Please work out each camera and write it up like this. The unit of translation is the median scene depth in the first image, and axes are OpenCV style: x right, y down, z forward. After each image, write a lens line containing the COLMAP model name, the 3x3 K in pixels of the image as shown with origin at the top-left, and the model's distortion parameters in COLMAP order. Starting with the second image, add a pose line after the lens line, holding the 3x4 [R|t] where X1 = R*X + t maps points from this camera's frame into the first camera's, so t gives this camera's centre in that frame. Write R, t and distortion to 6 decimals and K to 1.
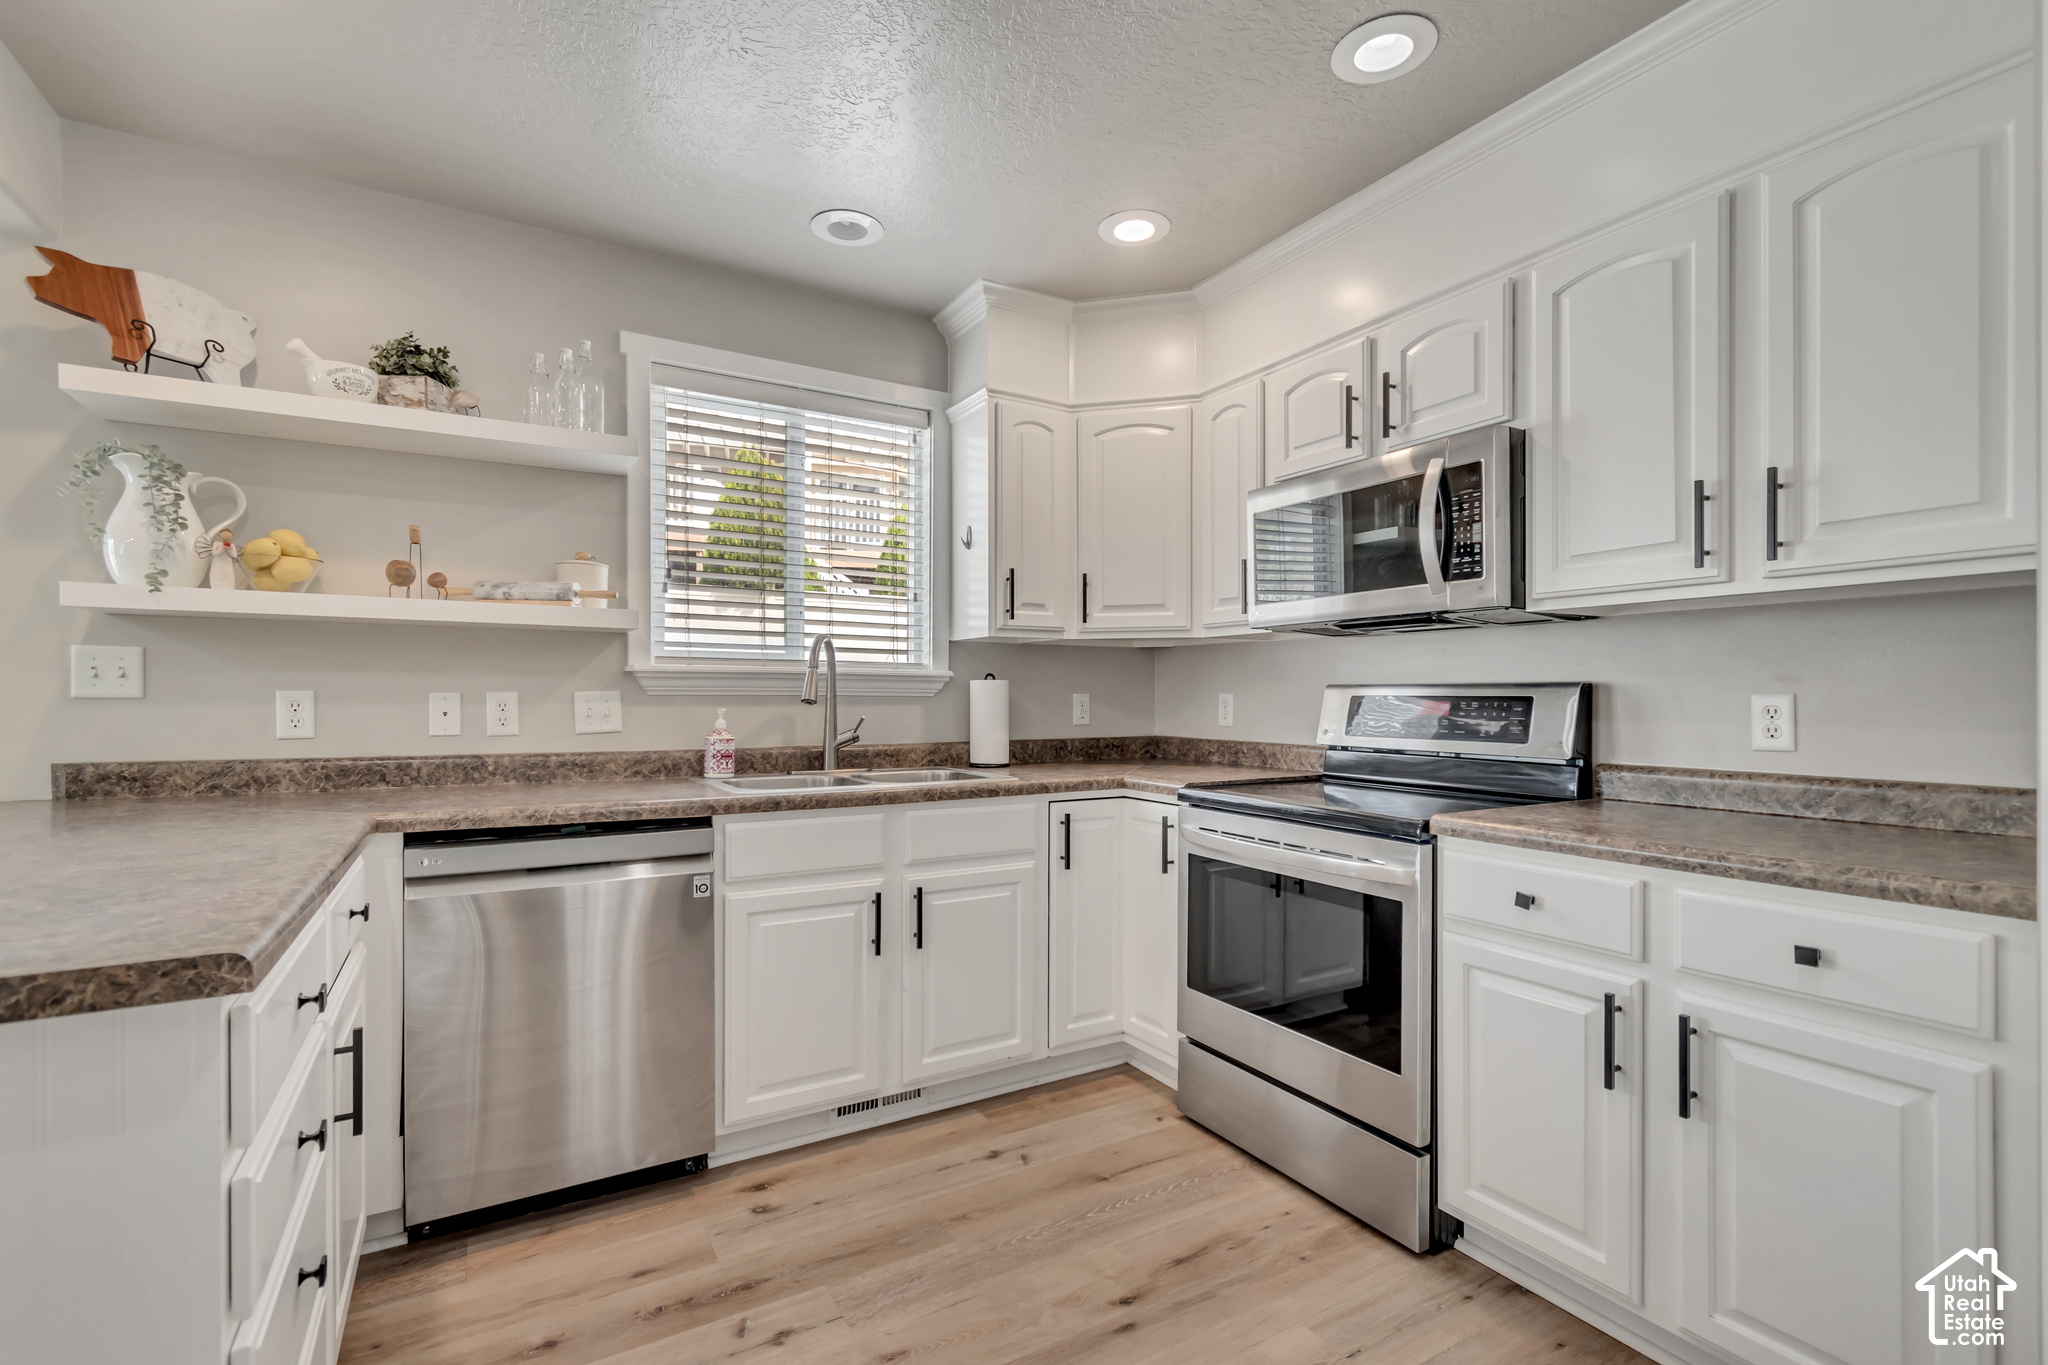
lens RADIAL K [[919.8, 0, 1025.8], [0, 919.8, 696.9], [0, 0, 1]] dist [0.009403, -0.000307]
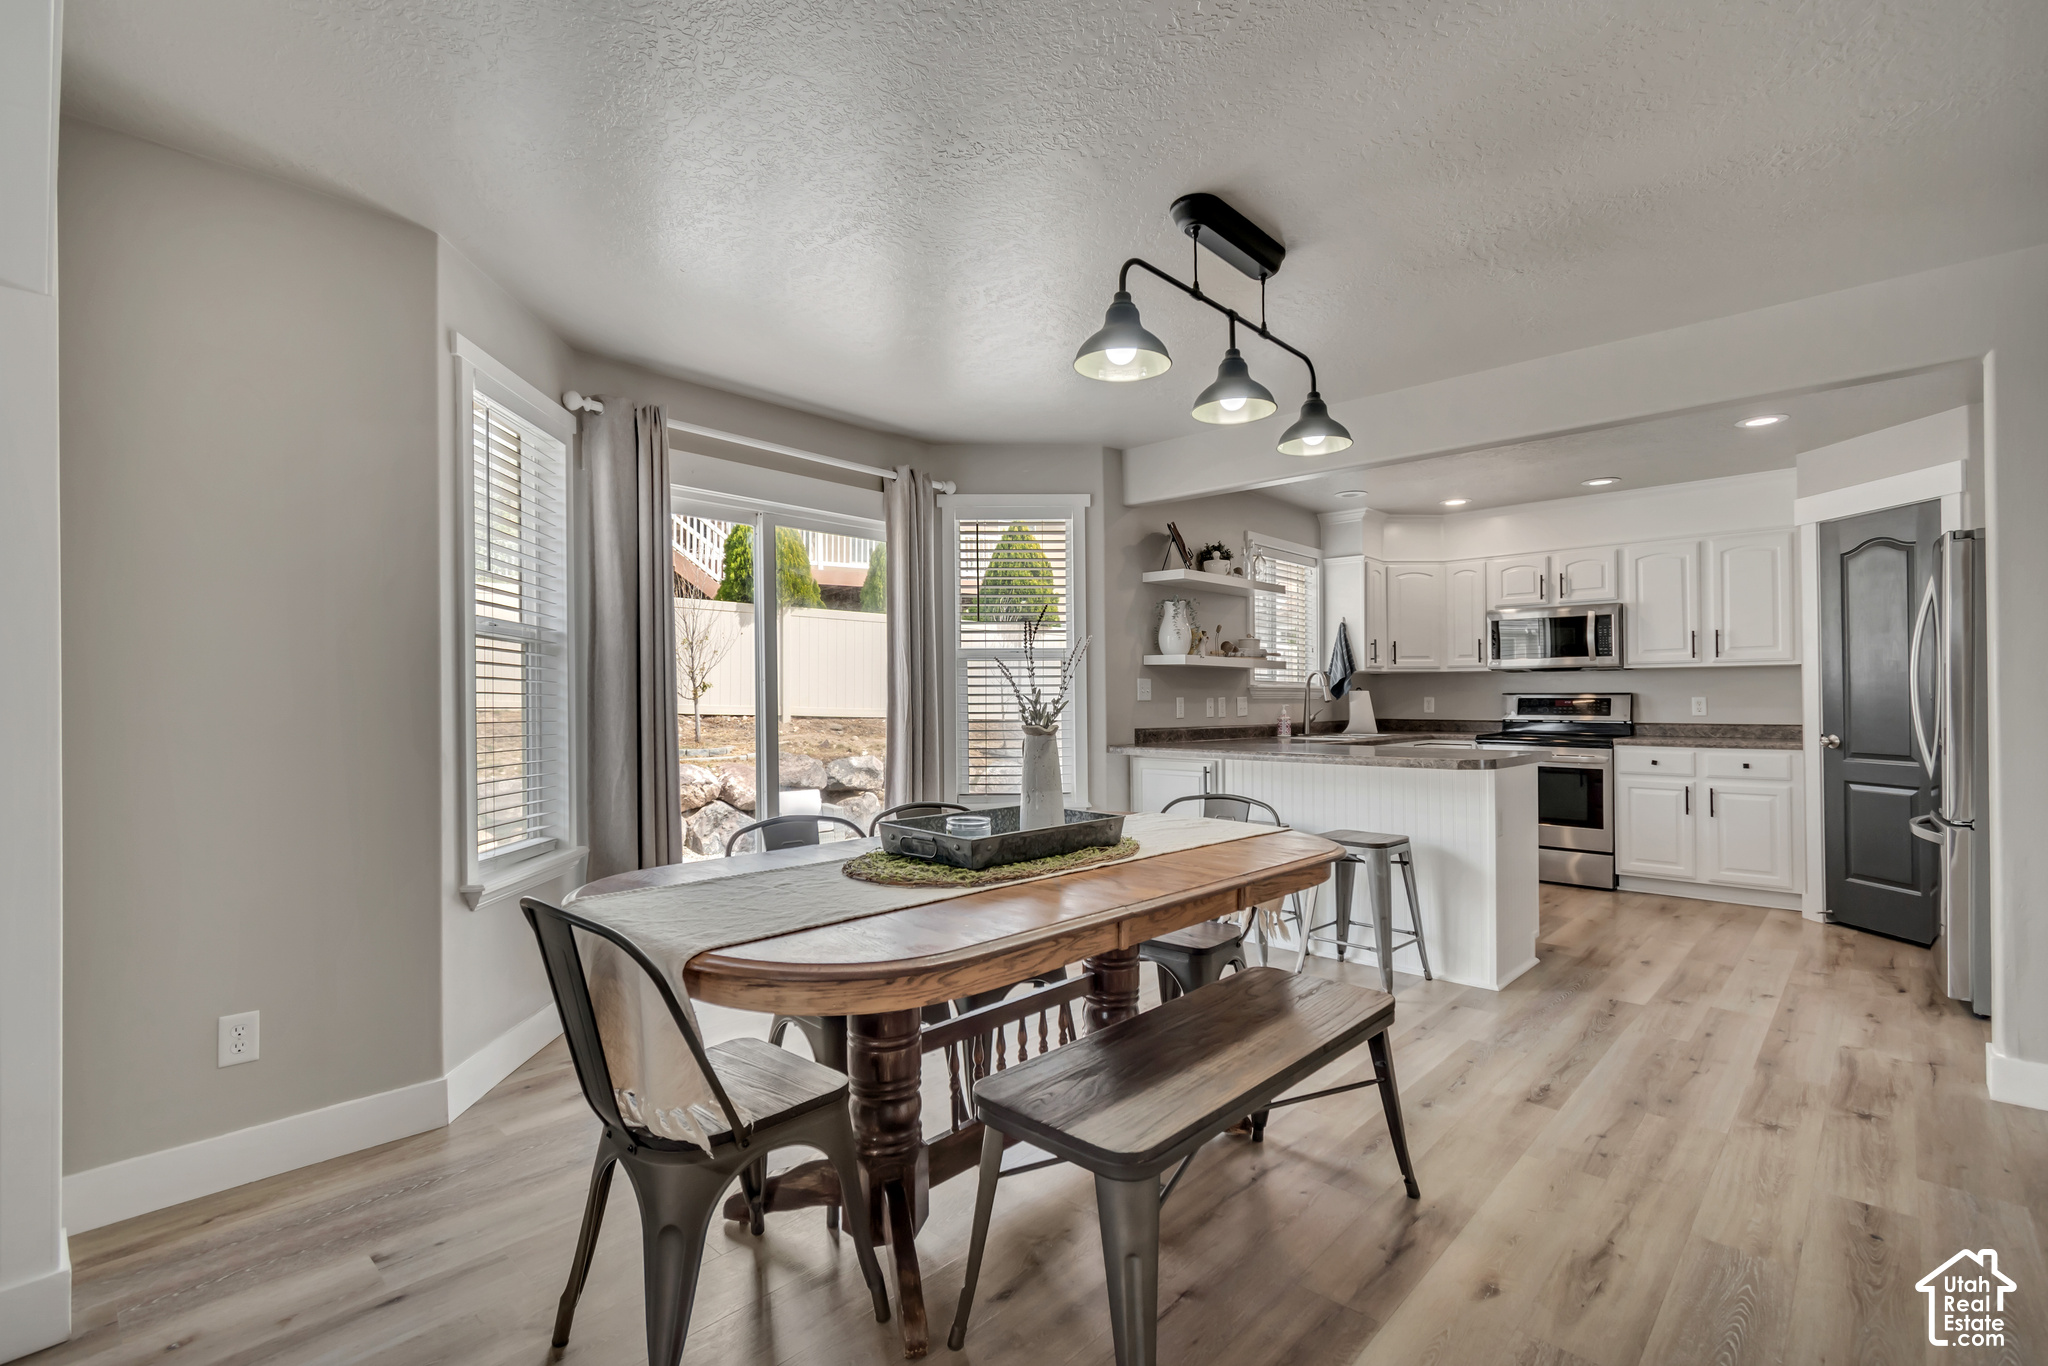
lens RADIAL K [[919.8, 0, 1016.7], [0, 919.8, 684.9], [0, 0, 1]] dist [0.009403, -0.000307]
pose [[0.959292, 0.003092, 0.282400, -1.996183], [0.002356, 0.999818, -0.018948, 0.008657], [-0.282407, 0.018842, 0.959110, -1.157979]]
